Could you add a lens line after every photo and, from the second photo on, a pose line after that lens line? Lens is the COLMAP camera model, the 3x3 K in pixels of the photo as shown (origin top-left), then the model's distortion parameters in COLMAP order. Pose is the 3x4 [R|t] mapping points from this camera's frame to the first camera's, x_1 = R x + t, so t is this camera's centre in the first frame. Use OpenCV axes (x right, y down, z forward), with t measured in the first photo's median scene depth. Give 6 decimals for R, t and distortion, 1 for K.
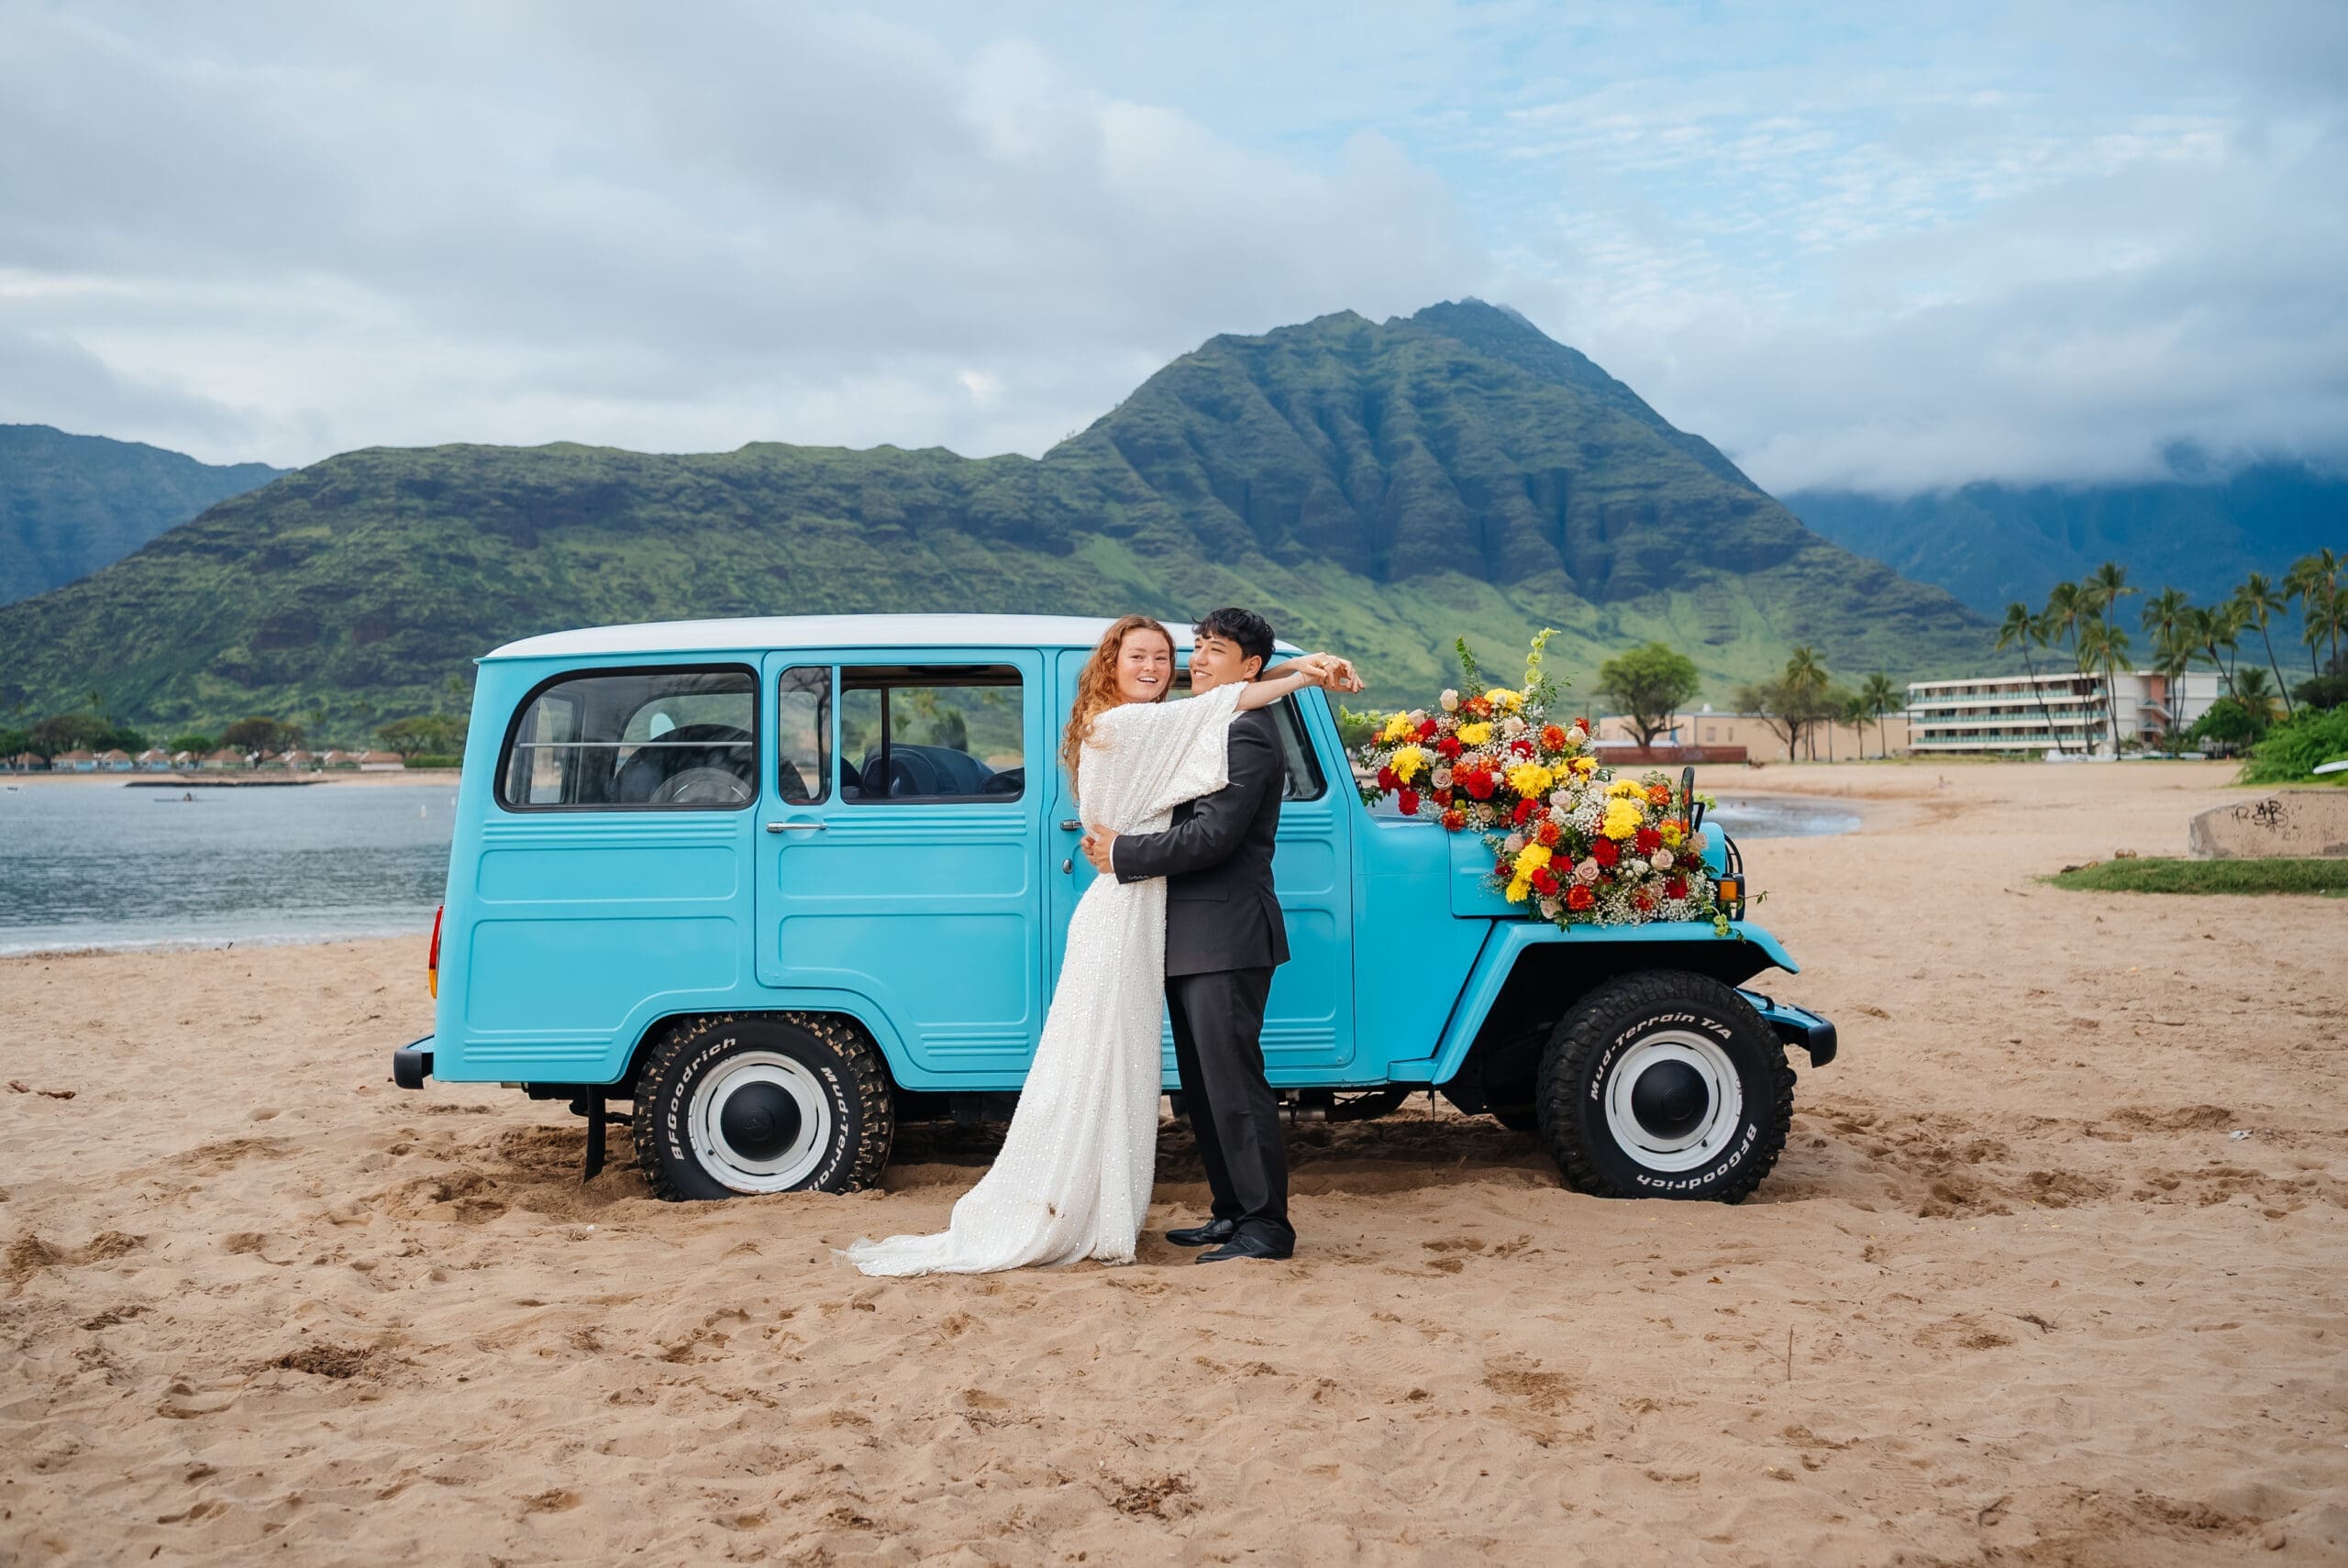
lens RADIAL K [[2930.0, 0, 1041.9], [0, 2930.0, 786.8], [0, 0, 1]] dist [0.000871, 0.030205]
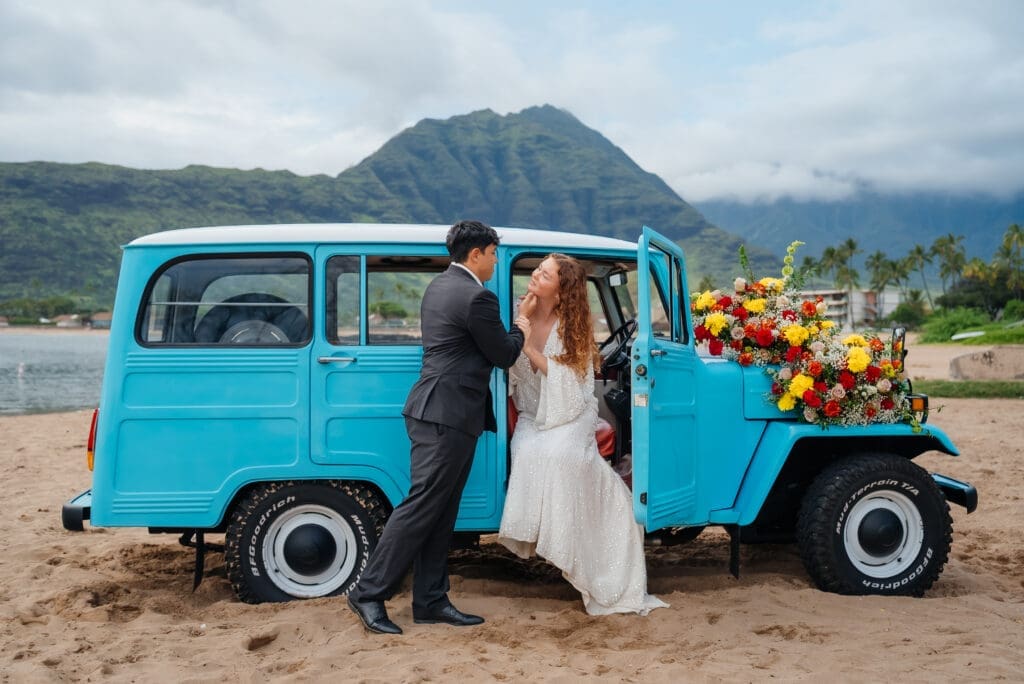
lens RADIAL K [[1278.0, 0, 454.4], [0, 1278.0, 343.2], [0, 0, 1]] dist [0.000871, 0.030205]
pose [[0.990672, 0.011900, 0.135749, -0.076922], [-0.012234, 0.999924, 0.001625, 0.002353], [-0.135719, -0.003271, 0.990742, 0.220957]]
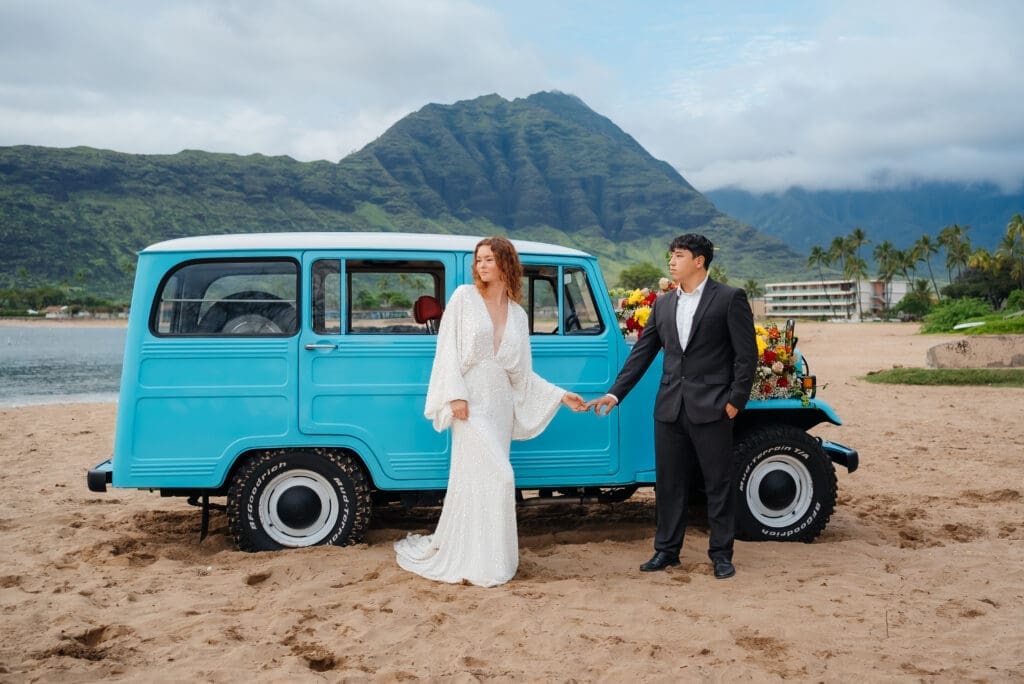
lens RADIAL K [[1422.8, 0, 553.8], [0, 1422.8, 345.2], [0, 0, 1]] dist [0.004768, -0.015958]
pose [[0.982305, 0.007848, 0.187125, -0.072627], [-0.009524, 0.999922, 0.008061, 0.002769], [-0.187047, -0.009701, 0.982303, 0.066493]]
